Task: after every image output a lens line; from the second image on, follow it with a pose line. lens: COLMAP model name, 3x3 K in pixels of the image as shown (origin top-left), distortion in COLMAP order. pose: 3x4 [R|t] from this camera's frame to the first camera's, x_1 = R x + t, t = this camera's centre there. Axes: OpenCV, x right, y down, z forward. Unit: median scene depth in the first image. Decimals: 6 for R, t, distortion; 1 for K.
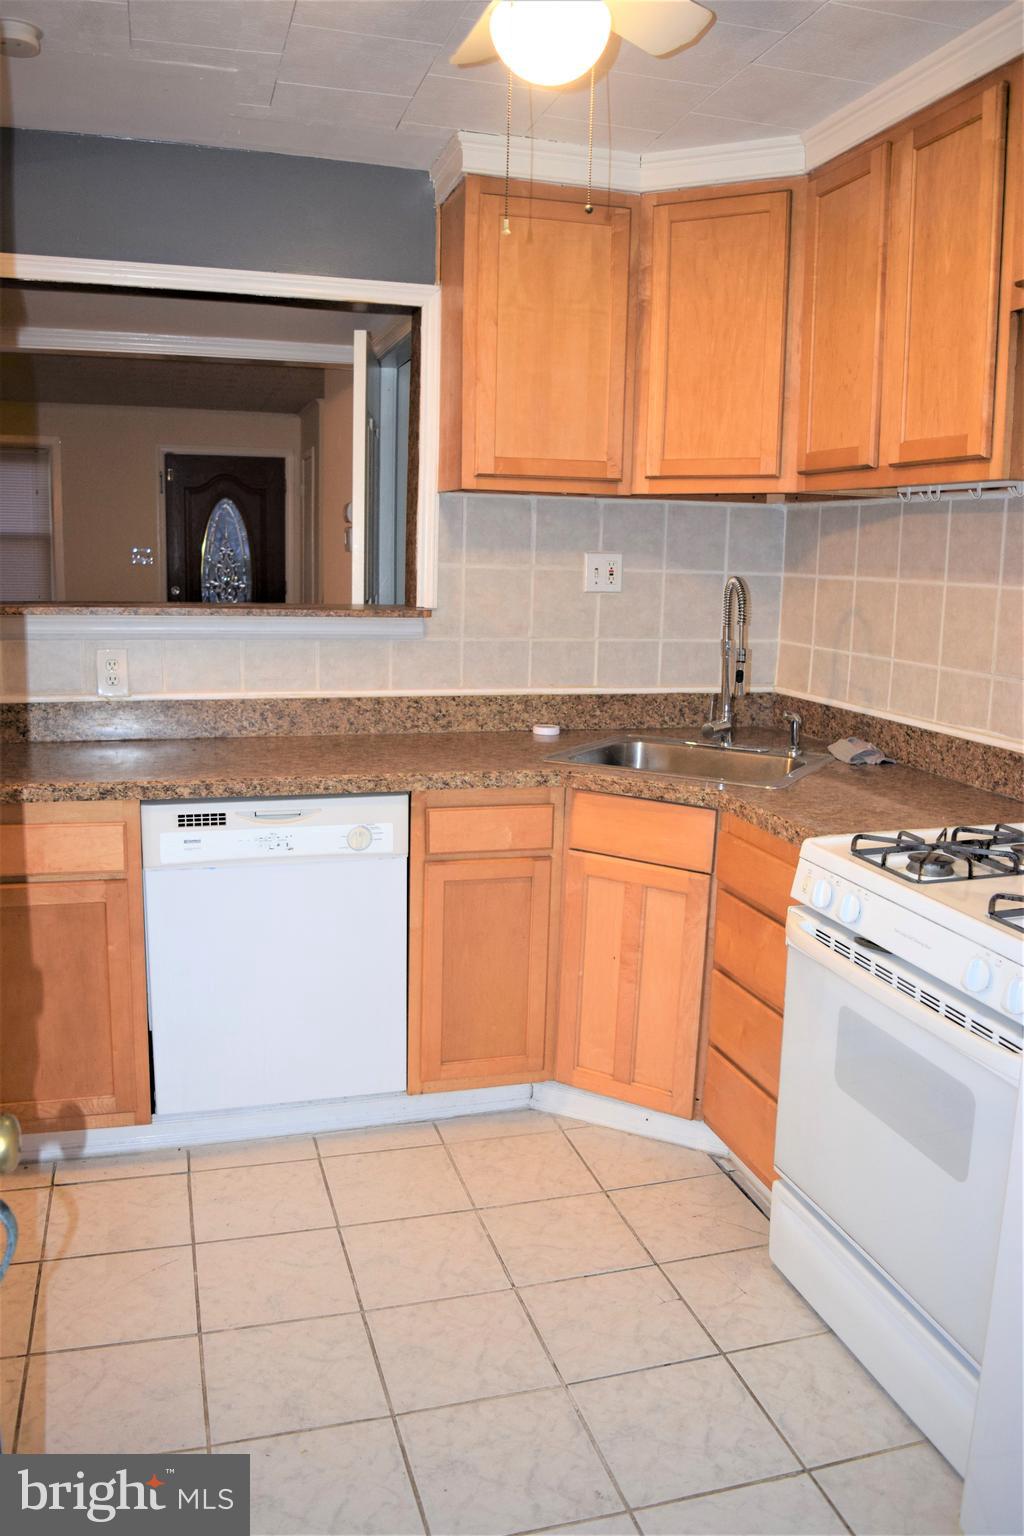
lens RADIAL K [[1198.4, 0, 512.0], [0, 1198.4, 768.0], [0, 0, 1]] dist [-0.101712, 0.031017]
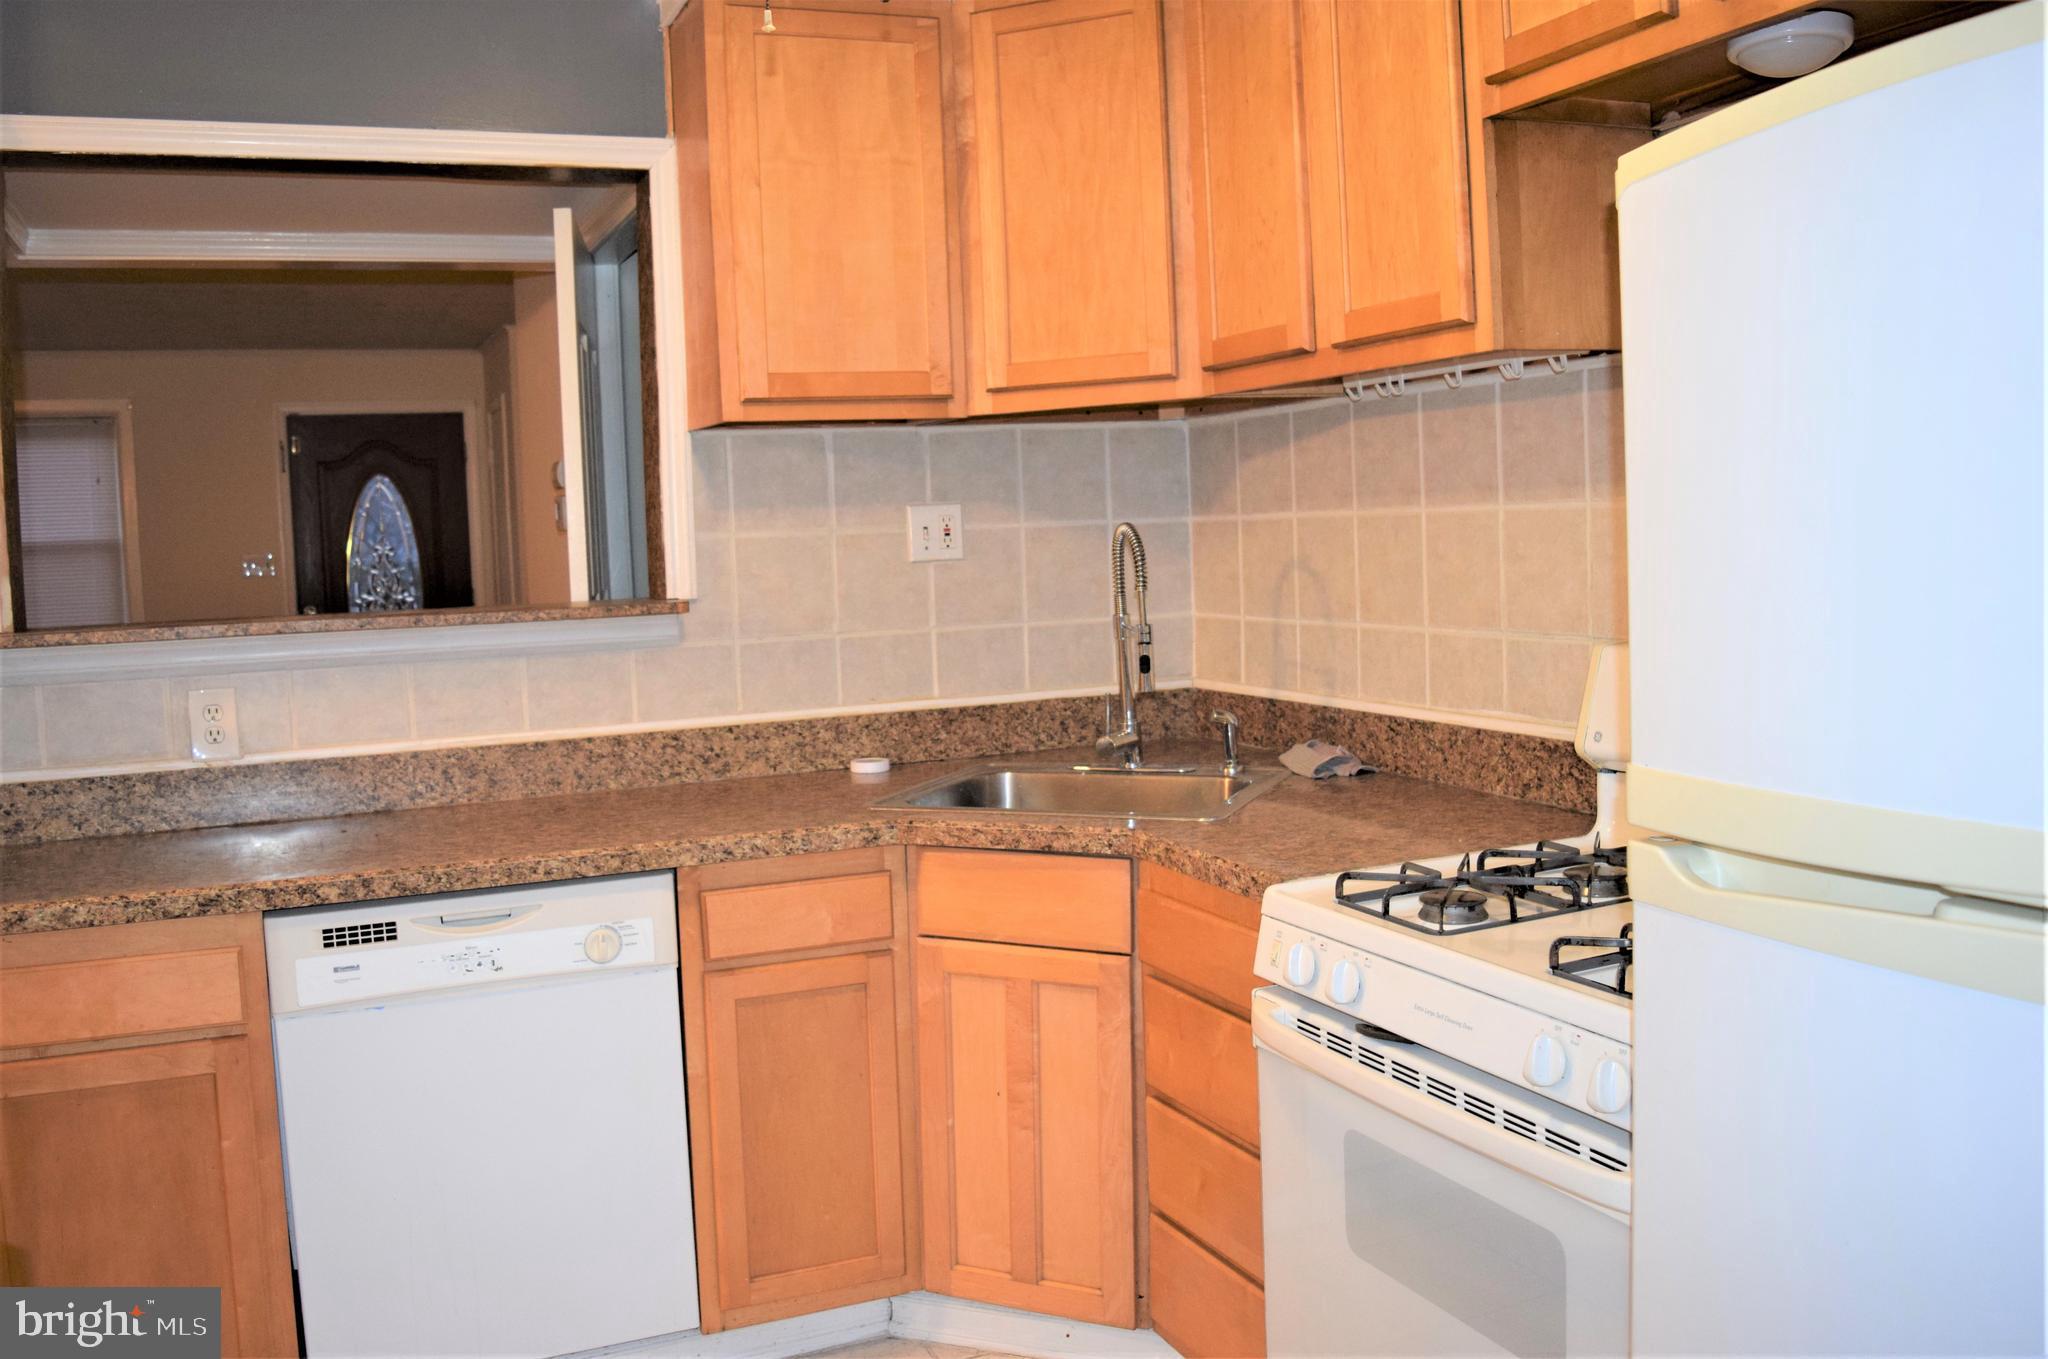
lens RADIAL K [[1709.3, 0, 967.7], [0, 1709.3, 641.9], [0, 0, 1]] dist [-0.097520, 0.019013]
pose [[0.993082, -0.068443, 0.095409, -0.004597], [0.078785, 0.990891, -0.109217, 0.010400], [-0.087065, 0.115978, 0.989428, 0.030411]]
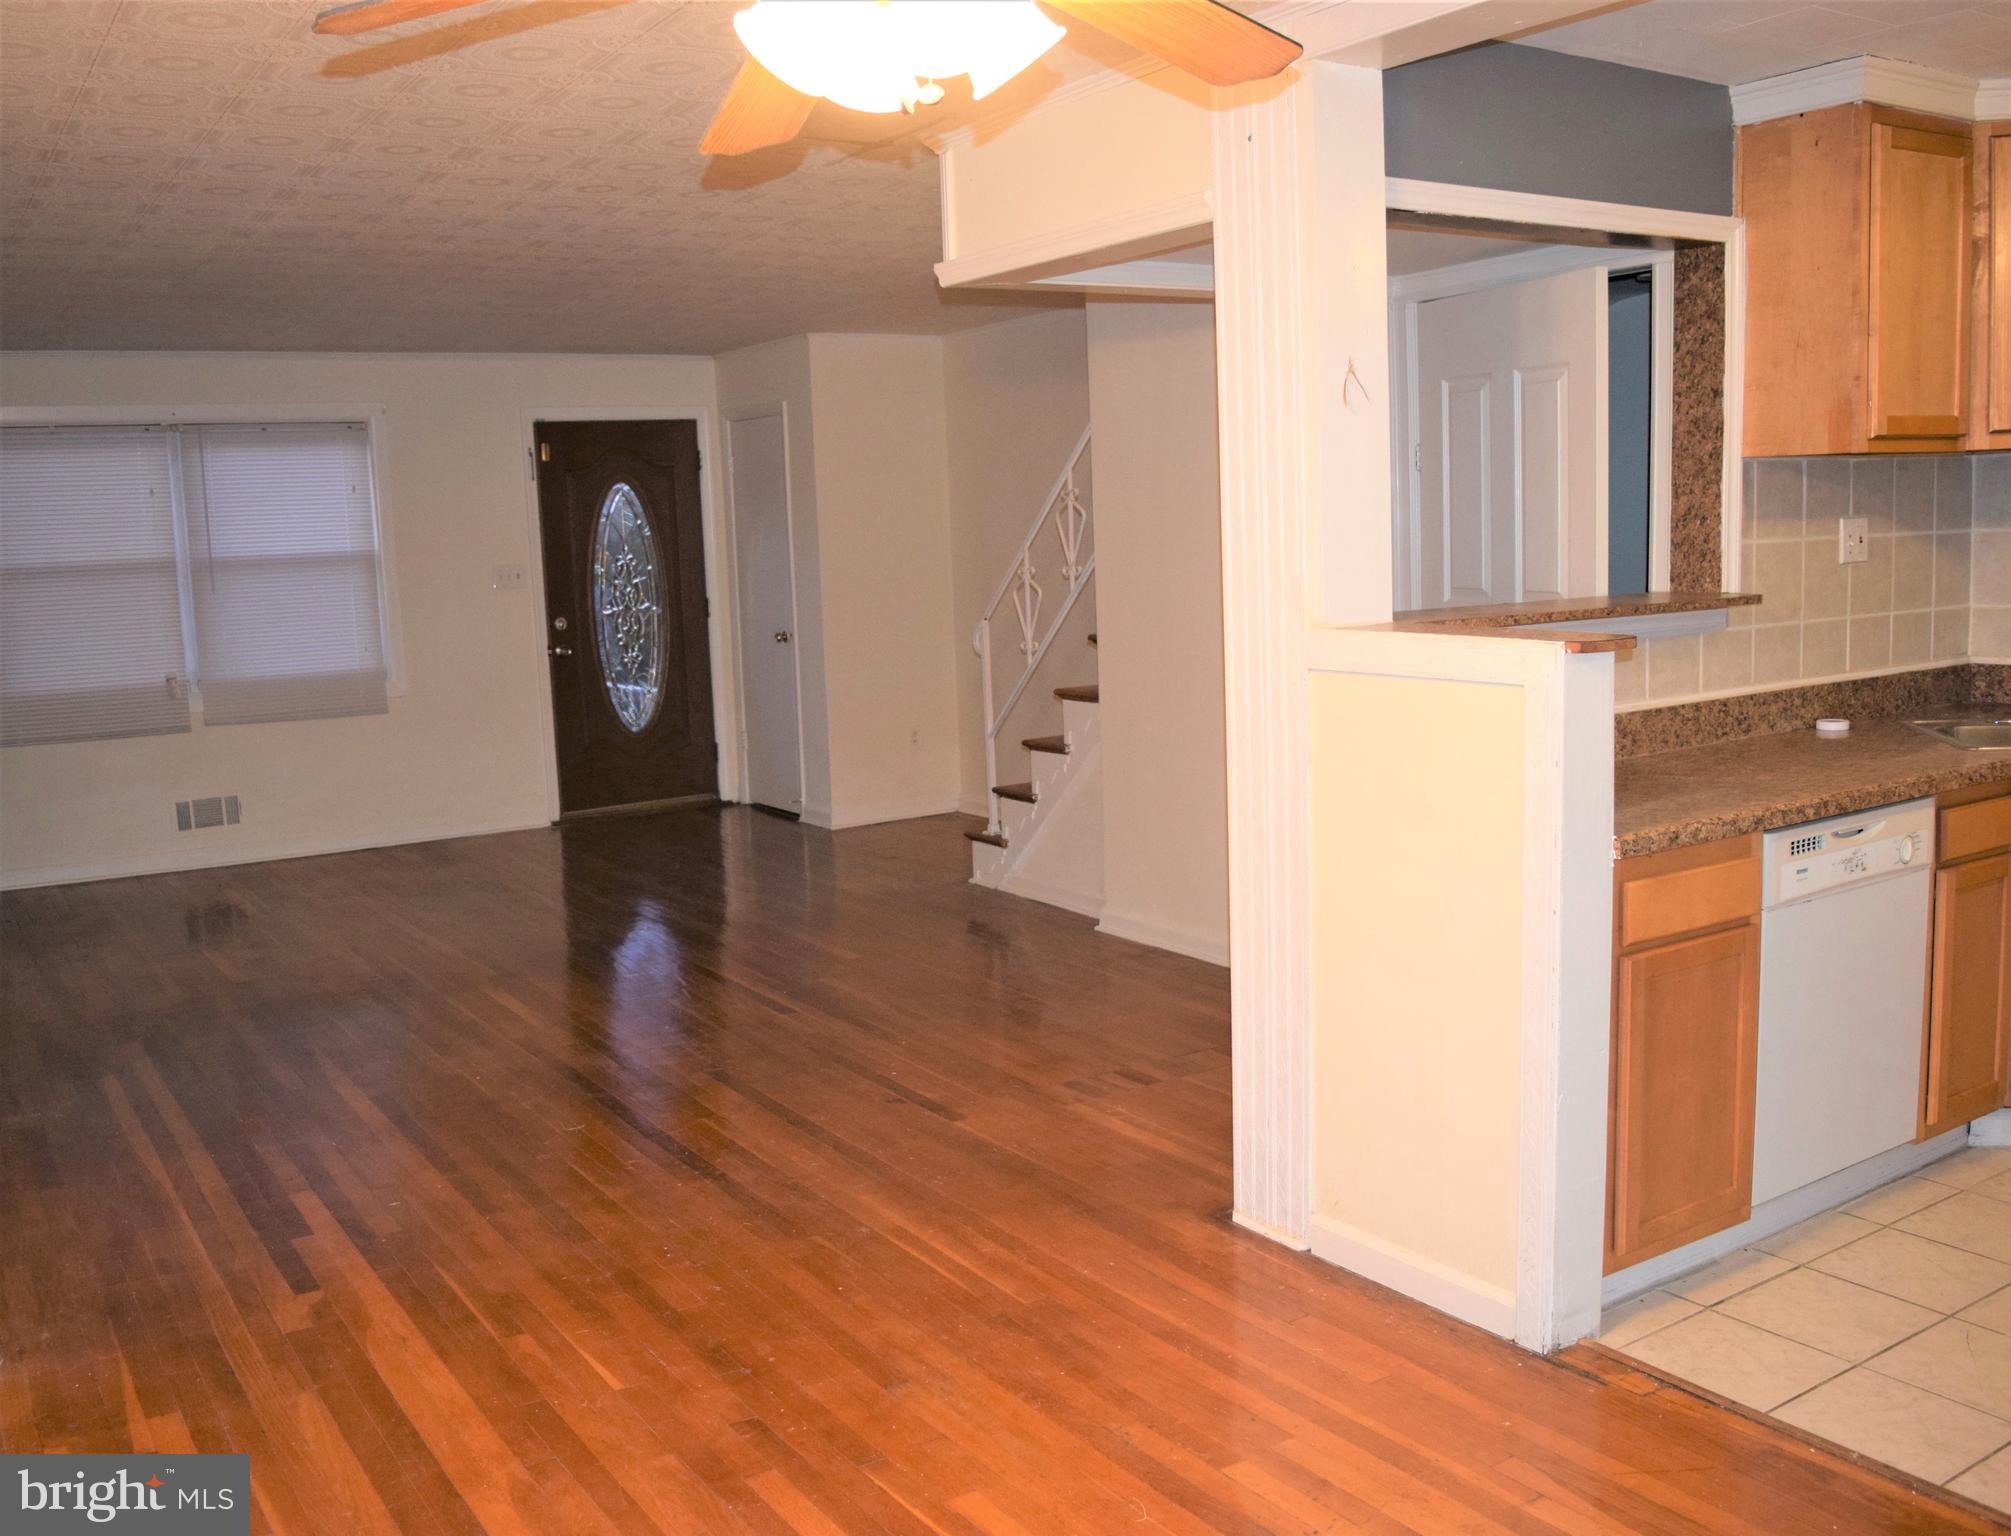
lens RADIAL K [[1790.1, 0, 1005.5], [0, 1790.1, 768.0], [0, 0, 1]] dist [-0.083793, -0.008615]
pose [[0.956724, -0.100868, 0.272955, -1.034175], [0.113628, 0.993030, -0.031310, -0.033741], [-0.267894, 0.060970, 0.961517, -0.061349]]
